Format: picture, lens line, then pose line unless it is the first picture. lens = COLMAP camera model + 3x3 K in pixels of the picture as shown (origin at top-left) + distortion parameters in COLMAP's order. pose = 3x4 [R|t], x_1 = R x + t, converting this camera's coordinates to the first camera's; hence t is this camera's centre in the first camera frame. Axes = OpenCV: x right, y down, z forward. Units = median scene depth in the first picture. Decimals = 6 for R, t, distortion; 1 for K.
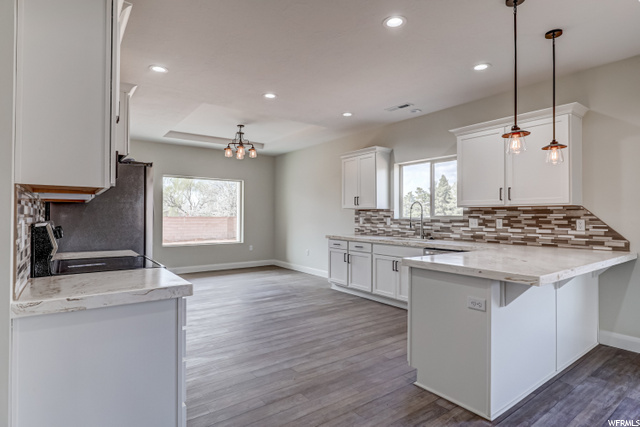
lens RADIAL K [[339.9, 0, 320.0], [0, 339.9, 213.5], [0, 0, 1]] dist [0.000141, 0.000013]
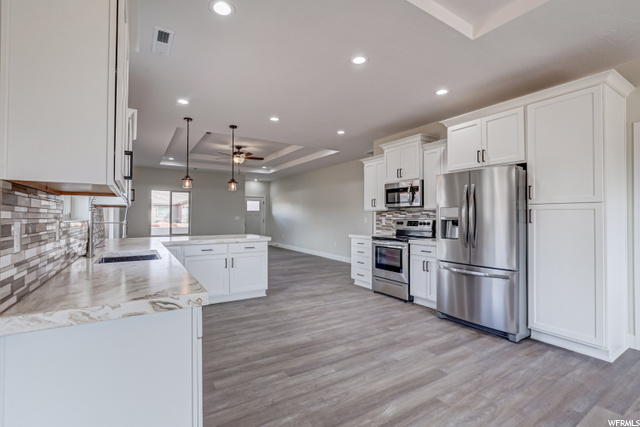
lens RADIAL K [[294.4, 0, 320.0], [0, 294.4, 213.5], [0, 0, 1]] dist [-0.015222, 0.000107]
pose [[-0.997422, -0.005018, 0.071584, -0.101145], [-0.006319, 0.999819, -0.017957, 0.011933], [-0.071481, -0.018363, -0.997273, 1.546965]]
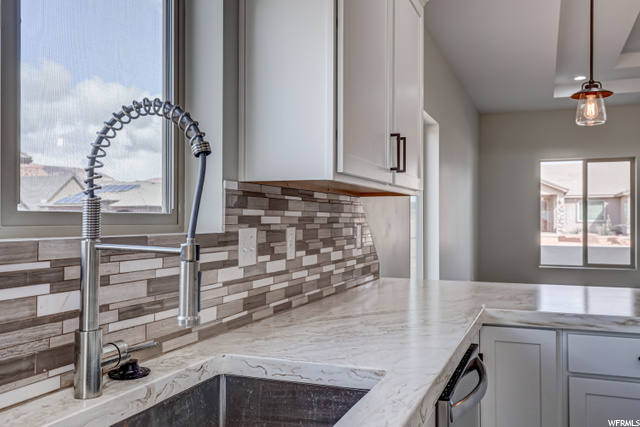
lens RADIAL K [[575.6, 0, 320.0], [0, 575.6, 213.5], [0, 0, 1]] dist [0.018274, 0.009051]
pose [[-0.534698, 0.005509, 0.845025, 0.077590], [-0.010653, 0.999855, -0.013259, 0.009758], [-0.844976, -0.016092, -0.534562, 1.125493]]
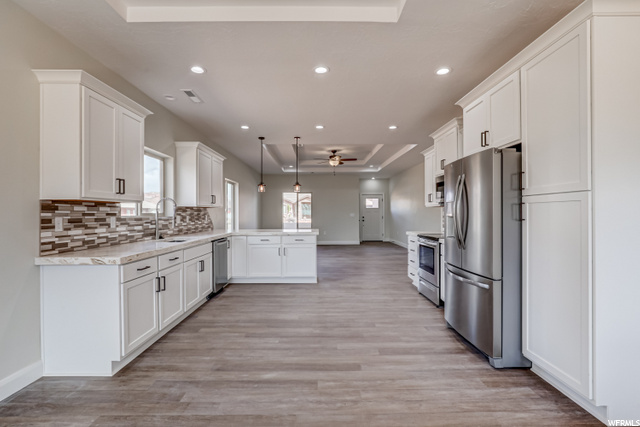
lens RADIAL K [[294.4, 0, 320.0], [0, 294.4, 213.5], [0, 0, 1]] dist [-0.015222, 0.000107]
pose [[-0.809336, -0.000080, 0.587345, -0.531189], [-0.002703, 0.999990, -0.003588, 0.009221], [-0.587339, -0.004492, -0.809329, 1.476579]]
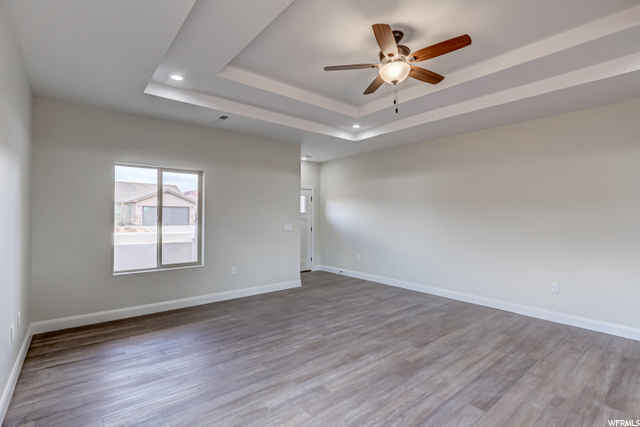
lens RADIAL K [[305.2, 0, 320.0], [0, 305.2, 213.5], [0, 0, 1]] dist [-0.005019, 0.000213]
pose [[-0.998457, -0.006242, -0.055171, 0.638170], [-0.005416, 0.999871, -0.015095, -0.024719], [0.055258, -0.014773, -0.998363, 0.556399]]
